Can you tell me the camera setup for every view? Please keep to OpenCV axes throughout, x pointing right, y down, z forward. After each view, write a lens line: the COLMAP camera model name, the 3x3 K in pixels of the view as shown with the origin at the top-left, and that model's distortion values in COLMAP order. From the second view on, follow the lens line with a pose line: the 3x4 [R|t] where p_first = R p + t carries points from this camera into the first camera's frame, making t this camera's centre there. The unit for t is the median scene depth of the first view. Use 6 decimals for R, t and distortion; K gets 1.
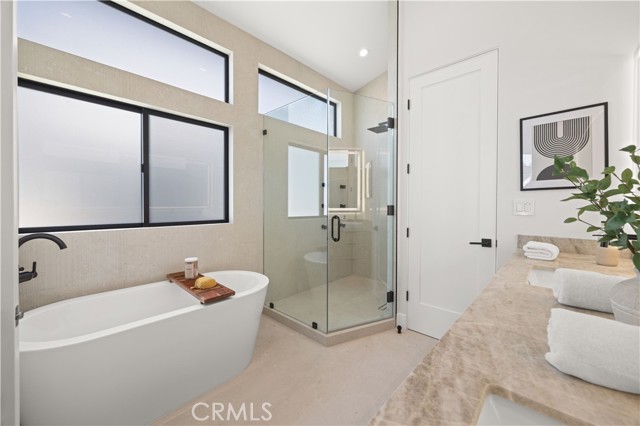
lens RADIAL K [[237.3, 0, 314.7], [0, 237.3, 211.1], [0, 0, 1]] dist [-0.003598, -0.000155]
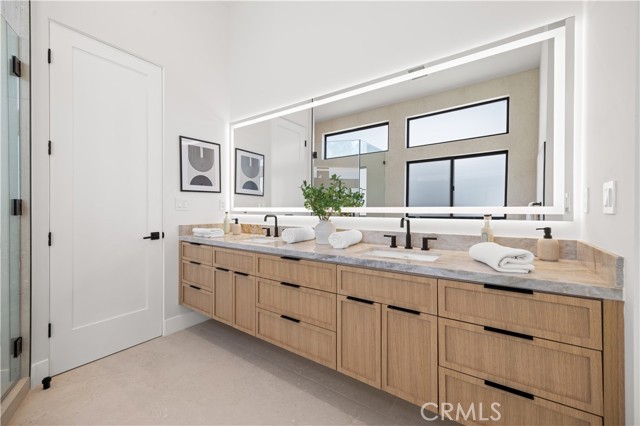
lens RADIAL K [[264.1, 0, 313.1], [0, 264.1, 209.1], [0, 0, 1]] dist [-0.003310, -0.000276]
pose [[-0.111919, -0.005360, 0.993703, -0.521790], [0.014490, 0.999870, 0.007025, 0.009719], [-0.993612, 0.015185, -0.111827, 0.356129]]
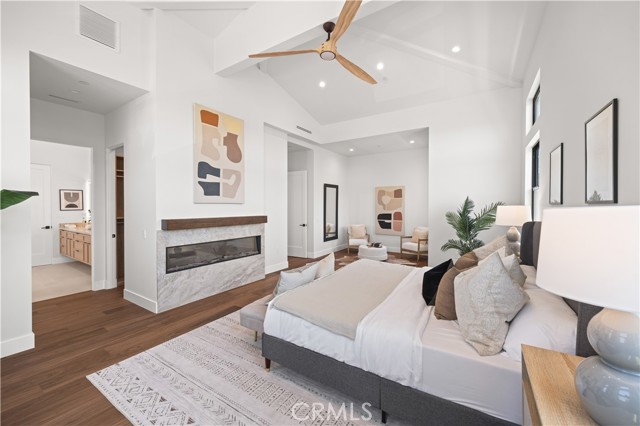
lens RADIAL K [[237.3, 0, 319.2], [0, 237.3, 211.9], [0, 0, 1]] dist [-0.003598, -0.000155]
pose [[-0.193564, -0.005267, 0.981074, -2.556330], [0.017132, 0.999815, 0.008747, -0.024508], [-0.980938, 0.018501, -0.193438, -1.601462]]
